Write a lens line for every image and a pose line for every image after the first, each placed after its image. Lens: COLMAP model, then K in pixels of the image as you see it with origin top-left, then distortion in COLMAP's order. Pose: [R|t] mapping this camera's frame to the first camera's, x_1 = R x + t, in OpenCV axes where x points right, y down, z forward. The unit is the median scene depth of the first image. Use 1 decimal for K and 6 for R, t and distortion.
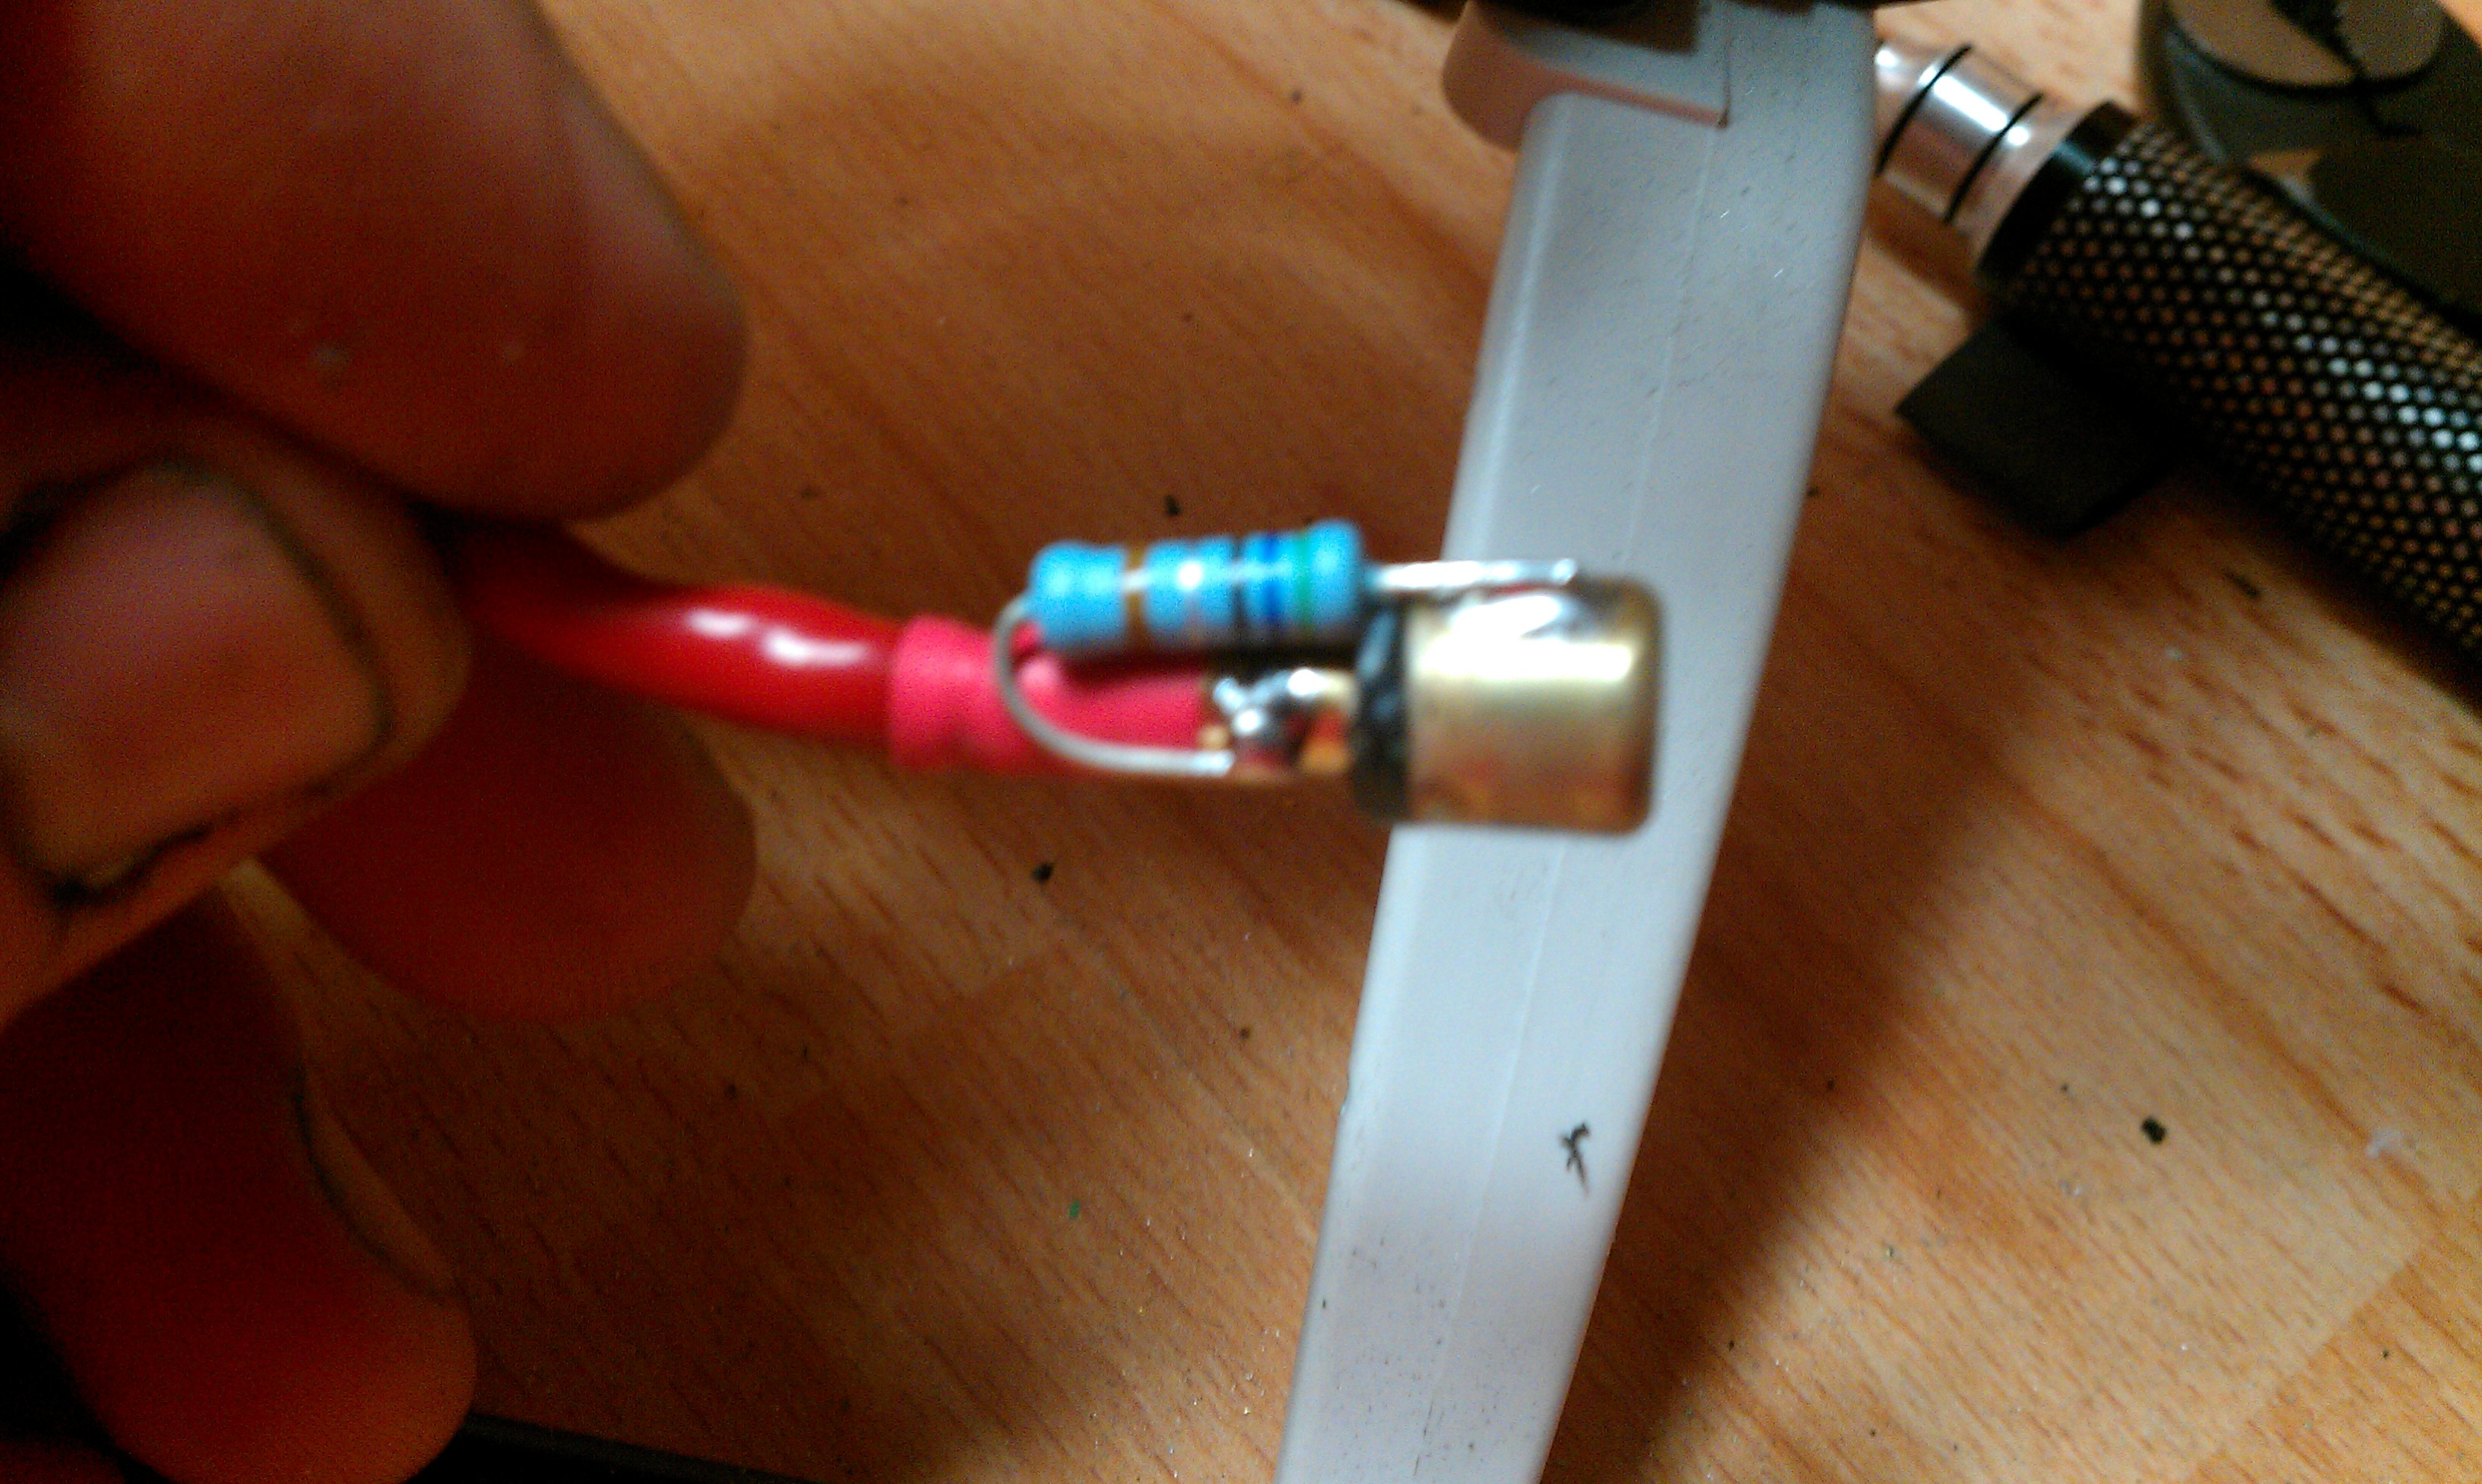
lens RADIAL K [[2600.8, 0, 1270.1], [0, 2600.8, 742.6], [0, 0, 1]] dist [0.001433, -0.264868]
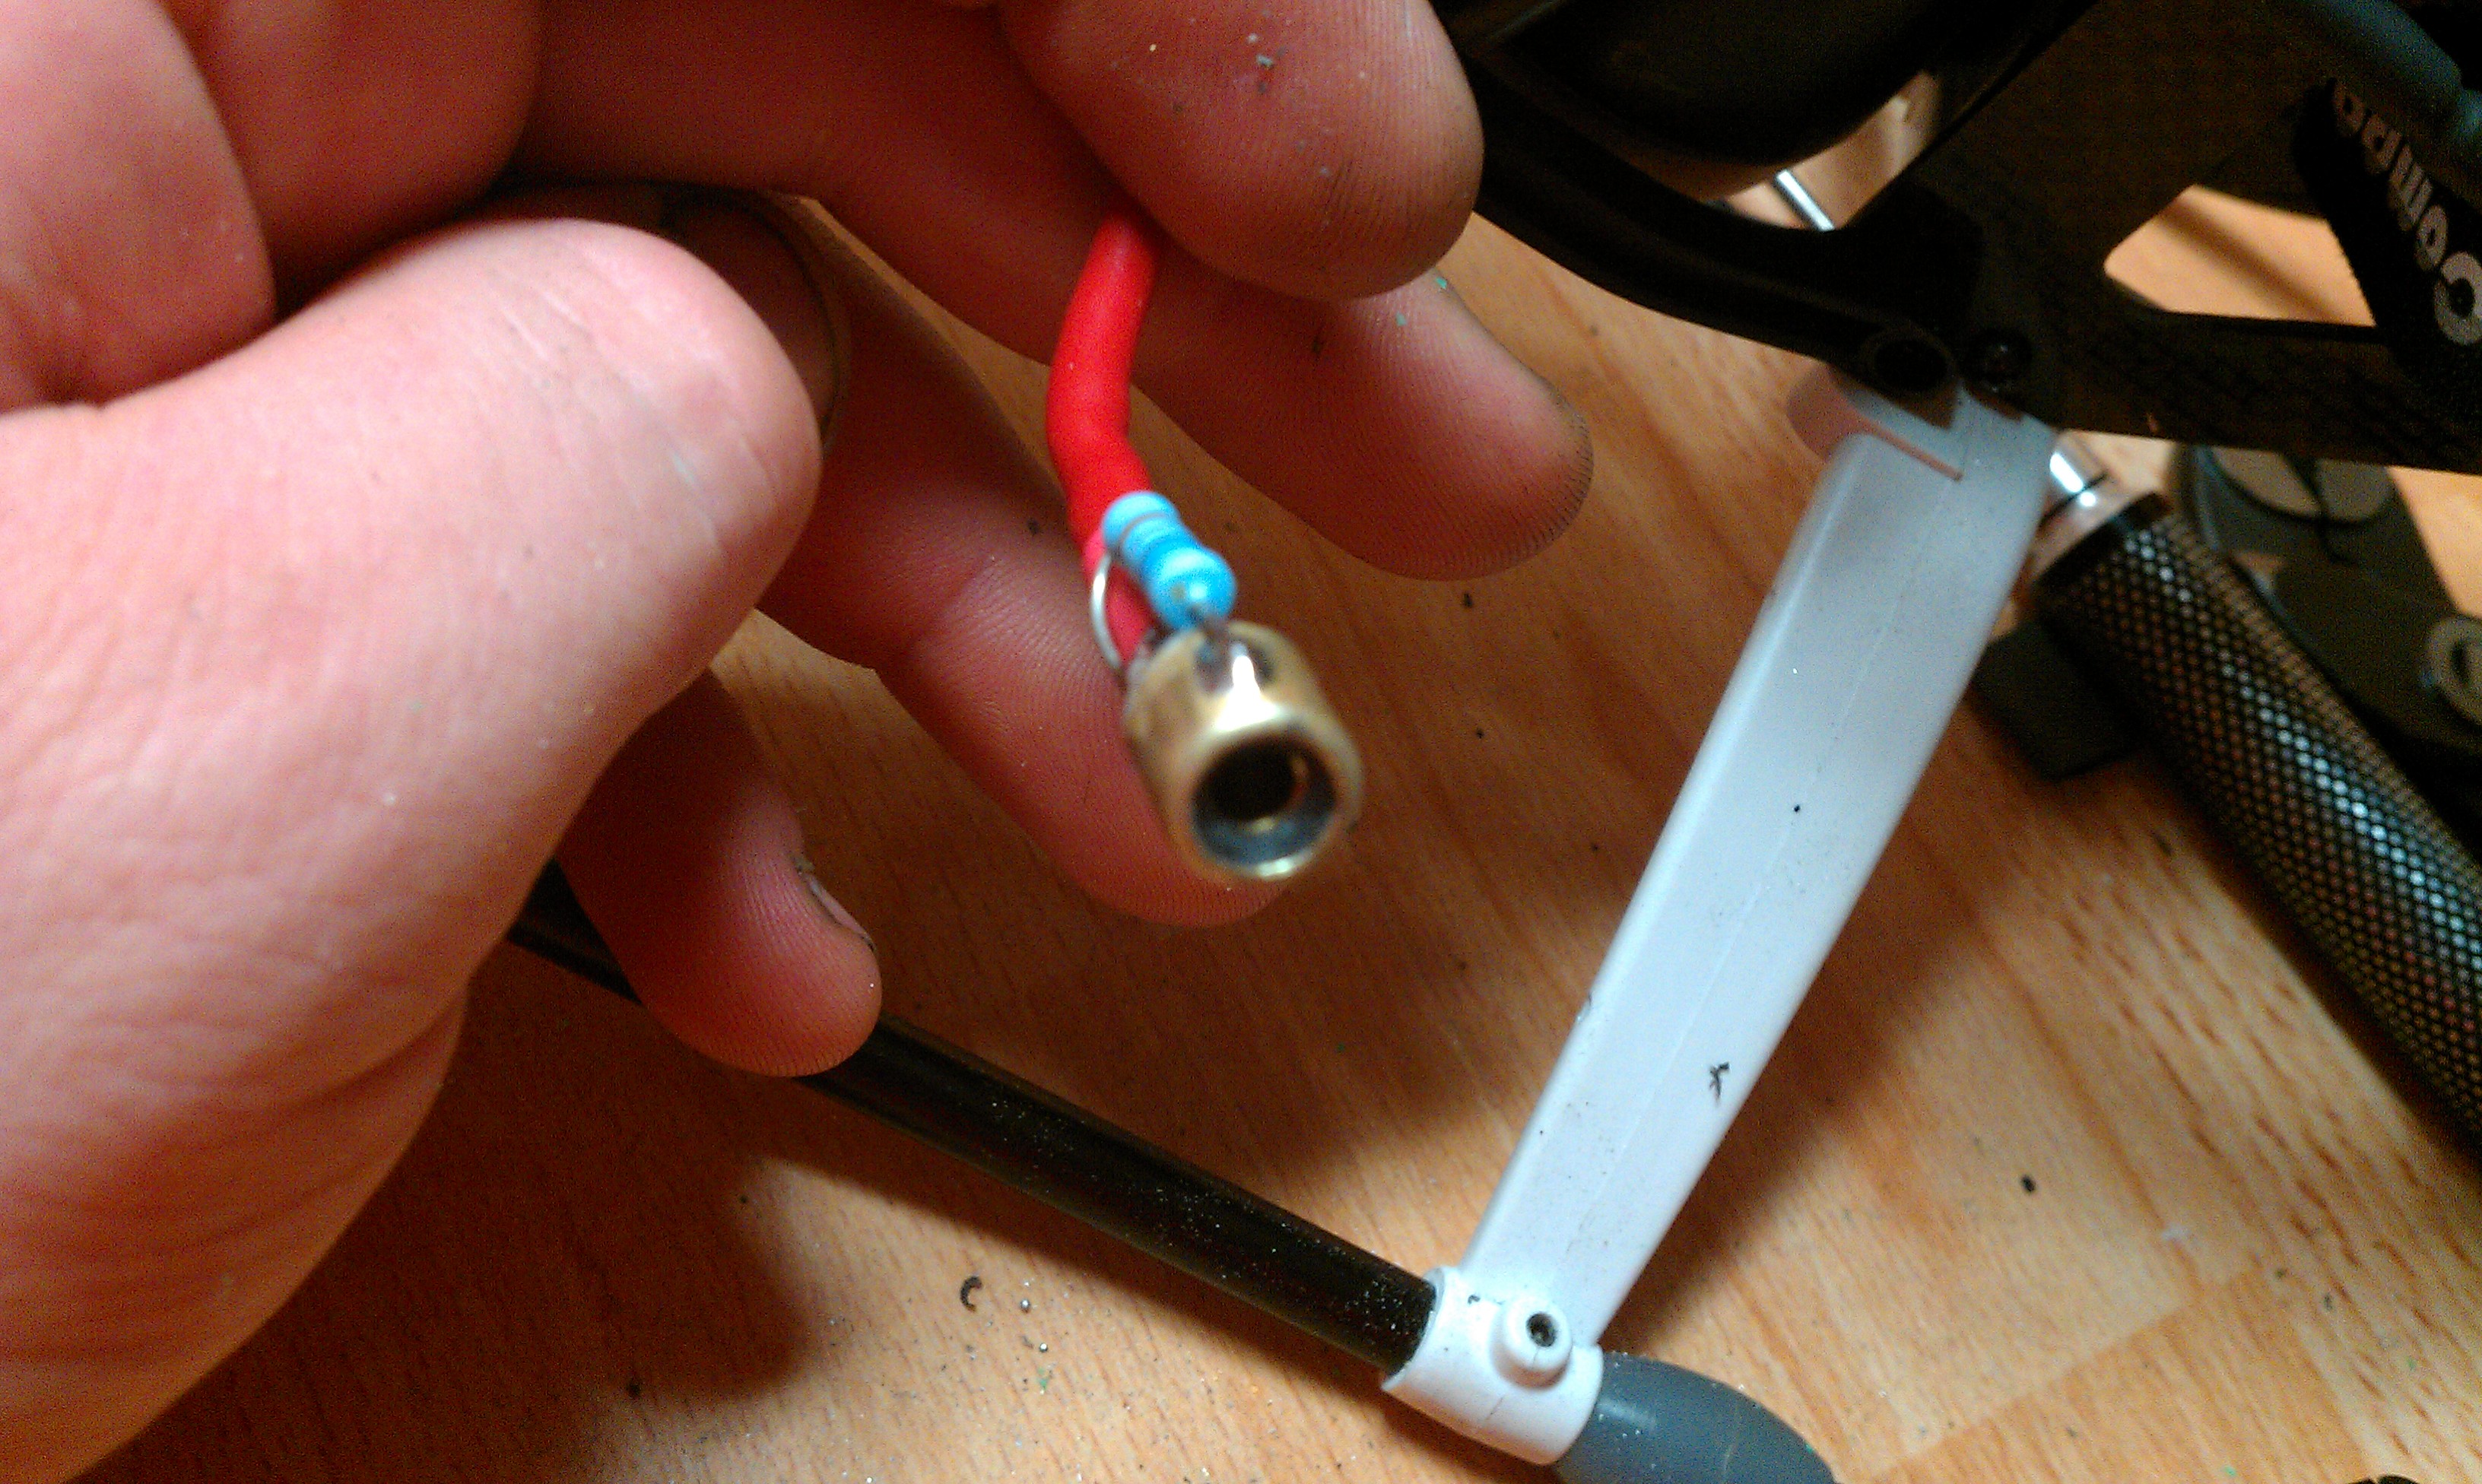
lens RADIAL K [[2442.6, 0, 1242.6], [0, 2442.6, 704.3], [0, 0, 1]] dist [-0.000963, -0.253928]
pose [[0.965634, 0.257740, 0.033475, -0.205490], [-0.256698, 0.965946, -0.032462, 0.043827], [-0.040702, 0.022753, 0.998912, -0.368734]]
